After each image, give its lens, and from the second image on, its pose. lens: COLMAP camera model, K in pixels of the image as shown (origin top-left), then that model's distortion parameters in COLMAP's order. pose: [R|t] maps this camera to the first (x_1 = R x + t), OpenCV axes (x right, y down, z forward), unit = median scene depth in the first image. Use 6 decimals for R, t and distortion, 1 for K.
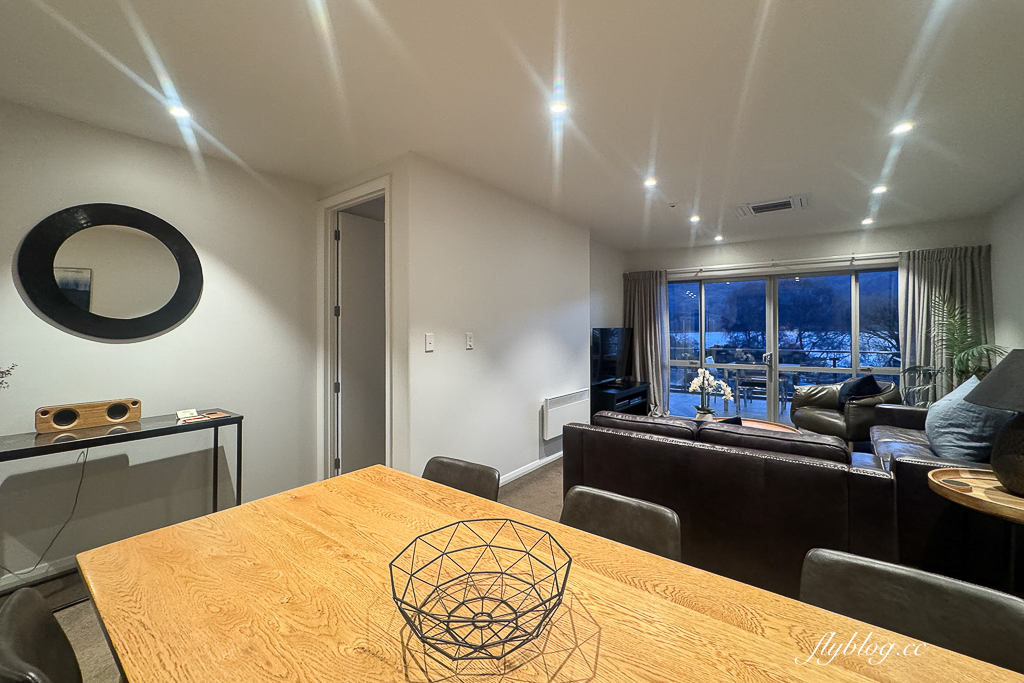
lens RADIAL K [[415.0, 0, 511.6], [0, 415.0, 327.4], [0, 0, 1]] dist [0.000336, -0.000008]
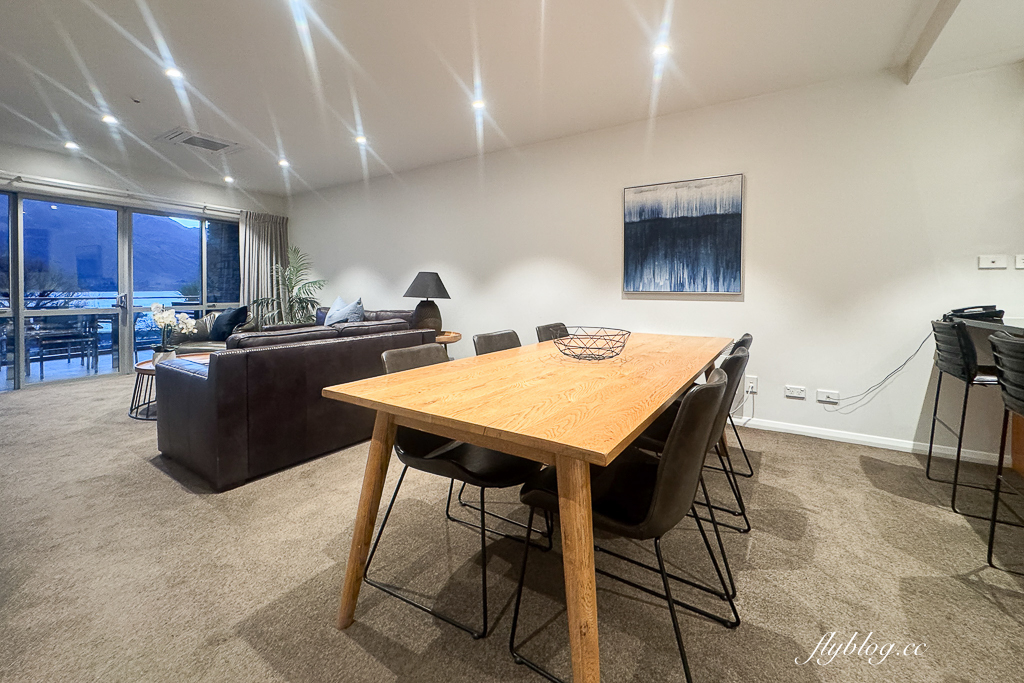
lens RADIAL K [[412.9, 0, 514.2], [0, 412.9, 295.2], [0, 0, 1]] dist [0.000608, -0.000100]
pose [[-0.087108, -0.010778, 0.996141, -0.403482], [-0.009283, 0.999907, 0.010007, 0.058779], [-0.996156, -0.008376, -0.087200, 0.270562]]
